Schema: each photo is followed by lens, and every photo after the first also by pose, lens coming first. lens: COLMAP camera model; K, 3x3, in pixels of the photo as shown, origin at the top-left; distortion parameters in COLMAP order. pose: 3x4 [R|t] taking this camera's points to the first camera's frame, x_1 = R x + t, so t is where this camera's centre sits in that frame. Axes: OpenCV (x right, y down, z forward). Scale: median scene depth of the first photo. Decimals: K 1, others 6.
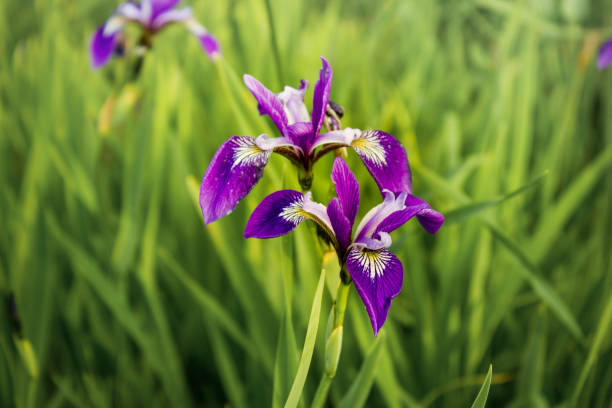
lens RADIAL K [[1396.9, 0, 306.0], [0, 1396.9, 204.0], [0, 0, 1]] dist [-0.006709, 0.189816]
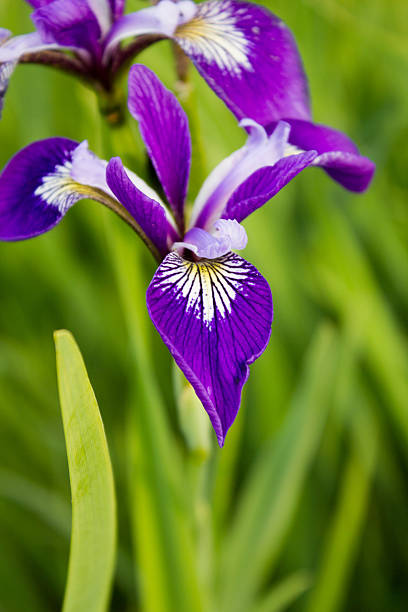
lens RADIAL K [[1396.9, 0, 204.0], [0, 1396.9, 306.0], [0, 0, 1]] dist [-0.006709, 0.189816]
pose [[0.989333, -0.071409, -0.126969, 0.100389], [0.091576, 0.982719, 0.160861, -0.026832], [0.113288, -0.170773, 0.978776, 0.502838]]
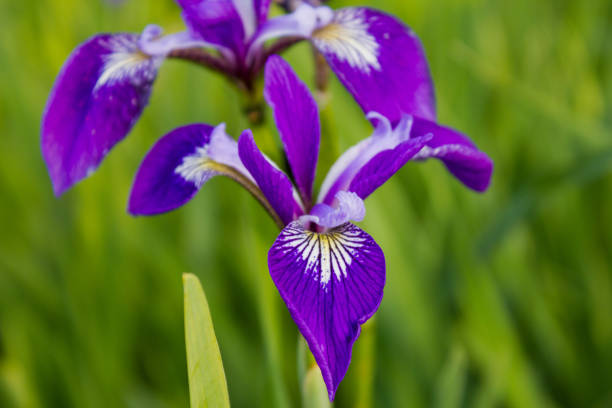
lens RADIAL K [[1396.9, 0, 306.0], [0, 1396.9, 204.0], [0, 0, 1]] dist [-0.006709, 0.189816]
pose [[0.985081, -0.048293, -0.165174, 0.118664], [0.051132, 0.998608, 0.012976, 0.016144], [0.164318, -0.021228, 0.986179, 0.466615]]
